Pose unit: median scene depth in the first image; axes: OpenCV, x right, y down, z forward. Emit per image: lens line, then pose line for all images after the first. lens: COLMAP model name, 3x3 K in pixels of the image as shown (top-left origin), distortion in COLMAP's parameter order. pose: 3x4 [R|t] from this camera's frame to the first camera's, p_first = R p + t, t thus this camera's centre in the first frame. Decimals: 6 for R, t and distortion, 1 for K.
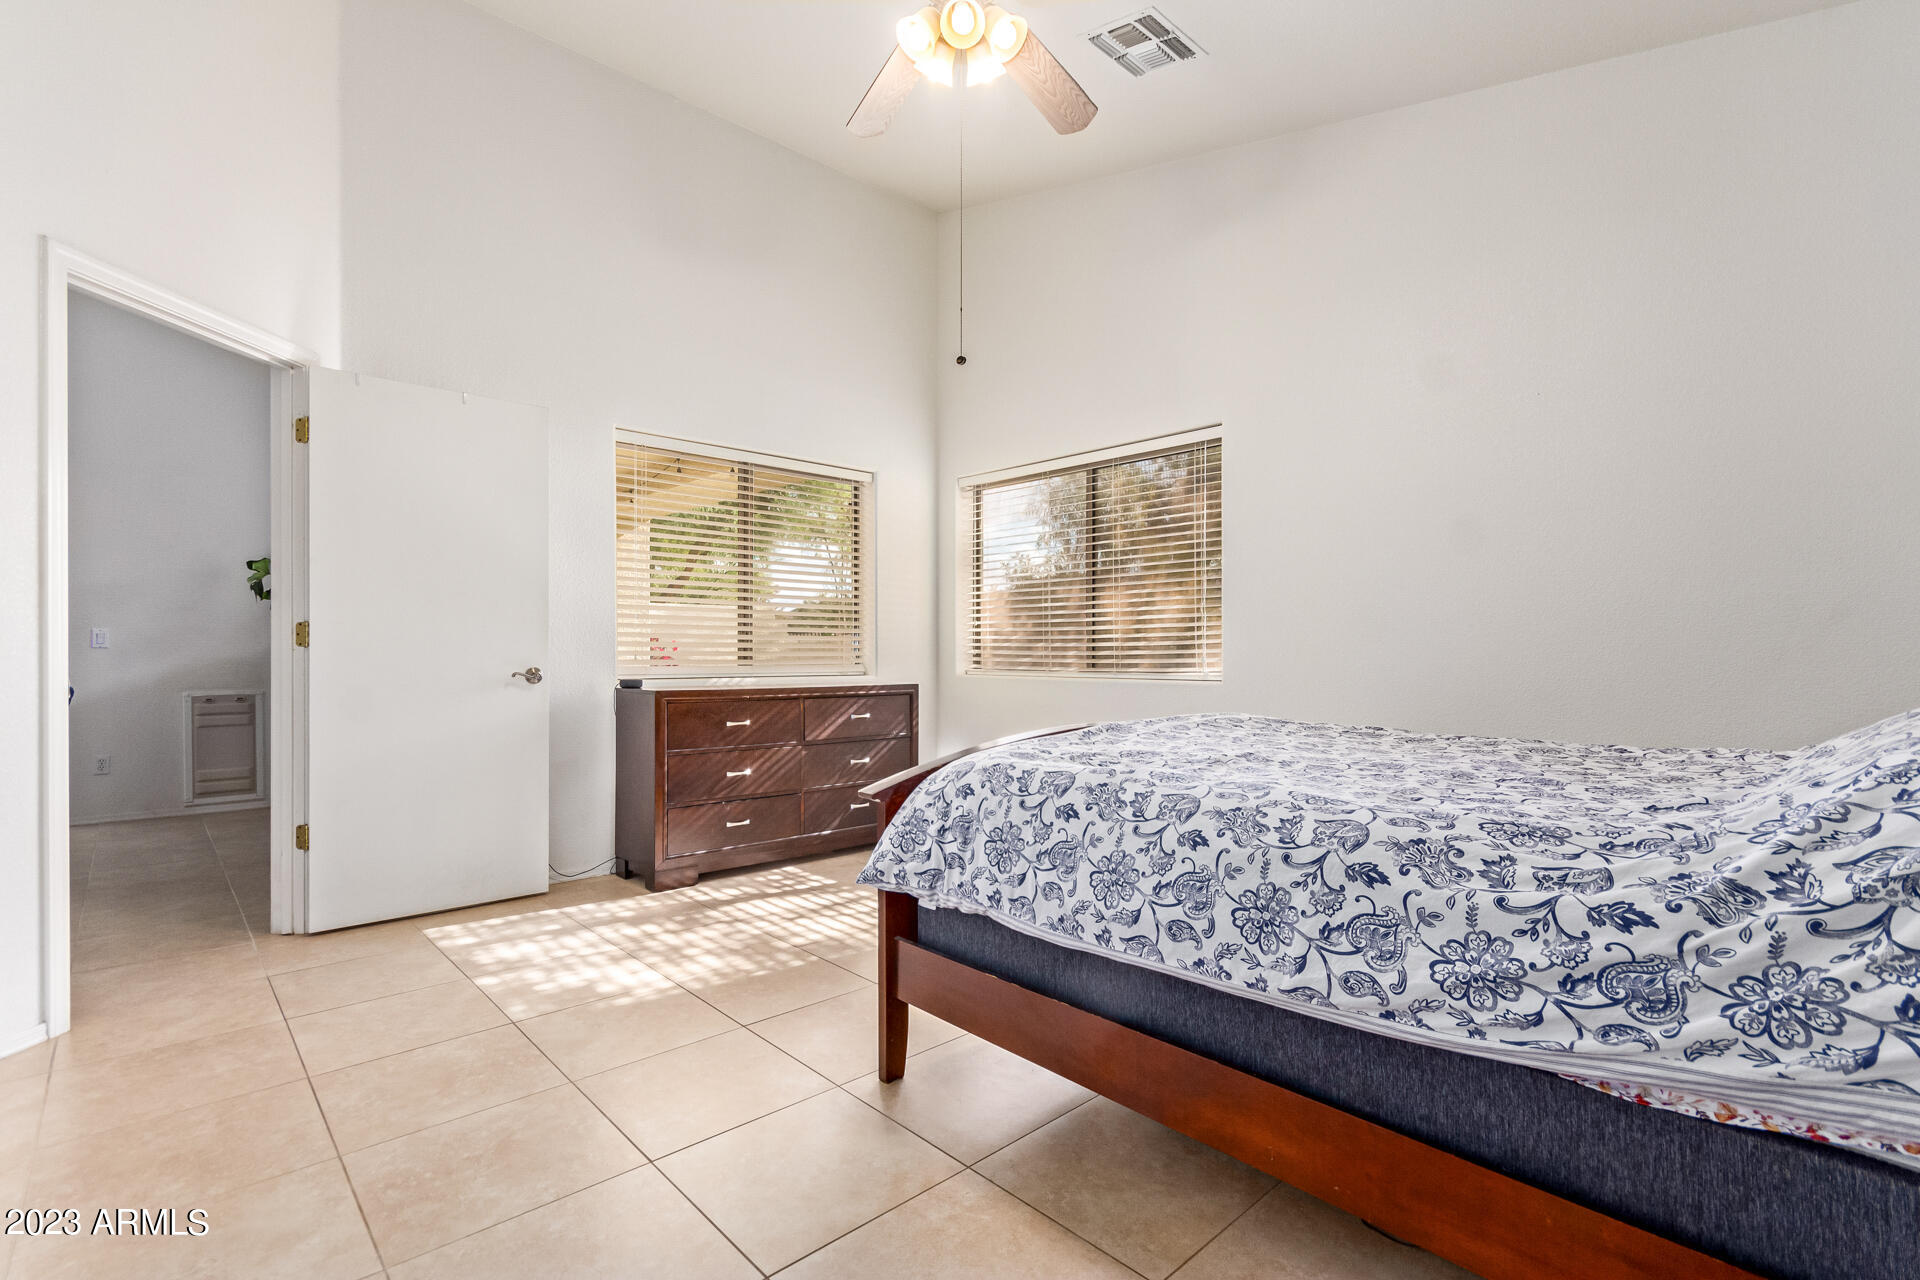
lens RADIAL K [[892.3, 0, 976.7], [0, 892.3, 648.2], [0, 0, 1]] dist [-0.004581, -0.000118]
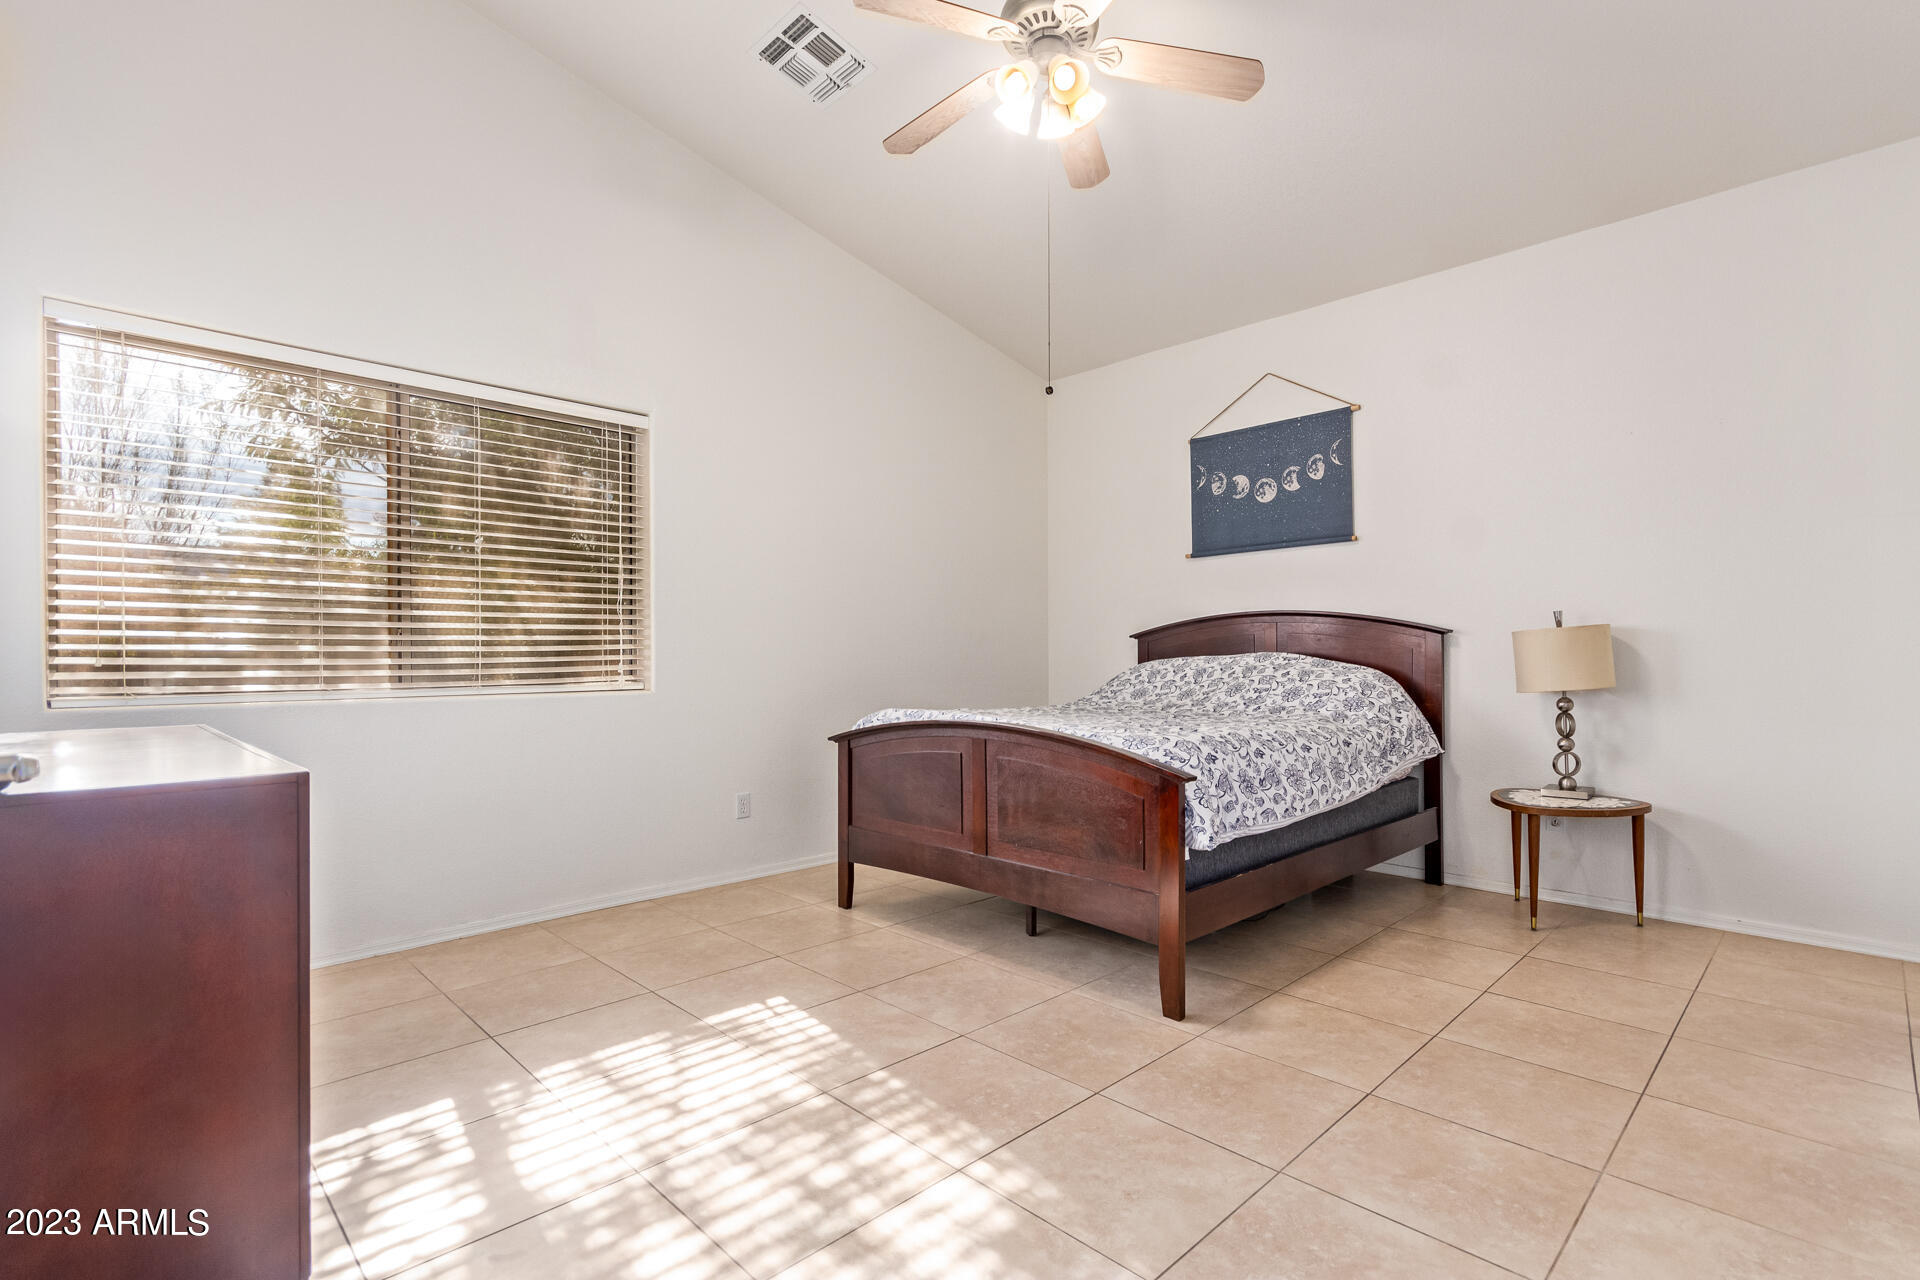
lens RADIAL K [[892.1, 0, 966.2], [0, 892.1, 648.0], [0, 0, 1]] dist [0.001144, 0.000765]
pose [[-0.003495, -0.006613, 0.999972, -0.800568], [0.005395, 0.999963, 0.006631, -0.012360], [-0.999979, 0.005418, -0.003459, 0.798208]]
